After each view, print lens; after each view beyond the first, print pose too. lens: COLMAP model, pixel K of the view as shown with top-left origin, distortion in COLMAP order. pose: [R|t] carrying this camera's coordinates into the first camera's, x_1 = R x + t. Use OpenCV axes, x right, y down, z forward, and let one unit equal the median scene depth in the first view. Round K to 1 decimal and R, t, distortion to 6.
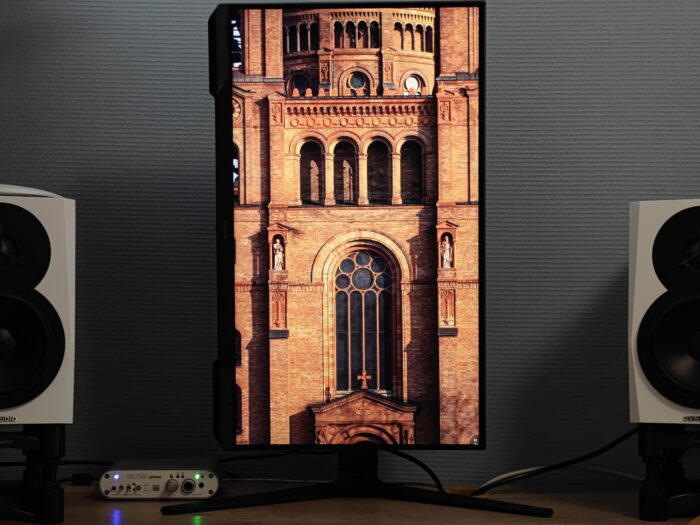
lens RADIAL K [[1552.3, 0, 350.0], [0, 1552.3, 262.5], [0, 0, 1]] dist [0.071652, 0.175109]
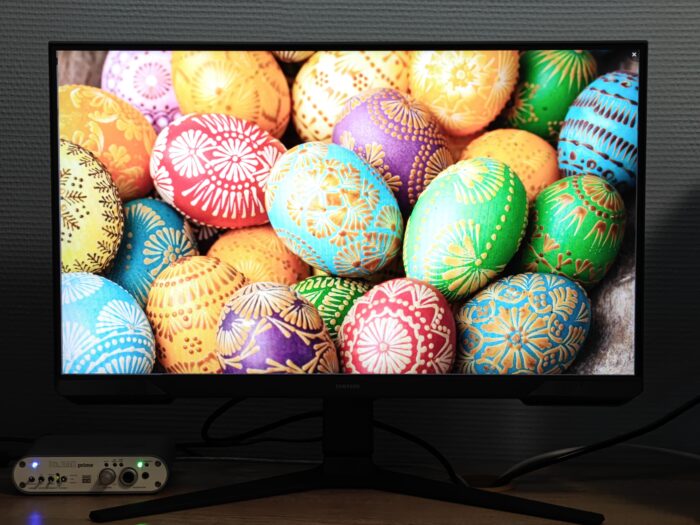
lens RADIAL K [[1552.3, 0, 350.0], [0, 1552.3, 262.5], [0, 0, 1]] dist [0.071652, 0.175109]
pose [[0.999894, 0.001618, 0.014446, -0.005263], [-0.002736, 0.996971, 0.077721, -0.022803], [-0.014277, -0.077752, 0.996871, 0.235652]]
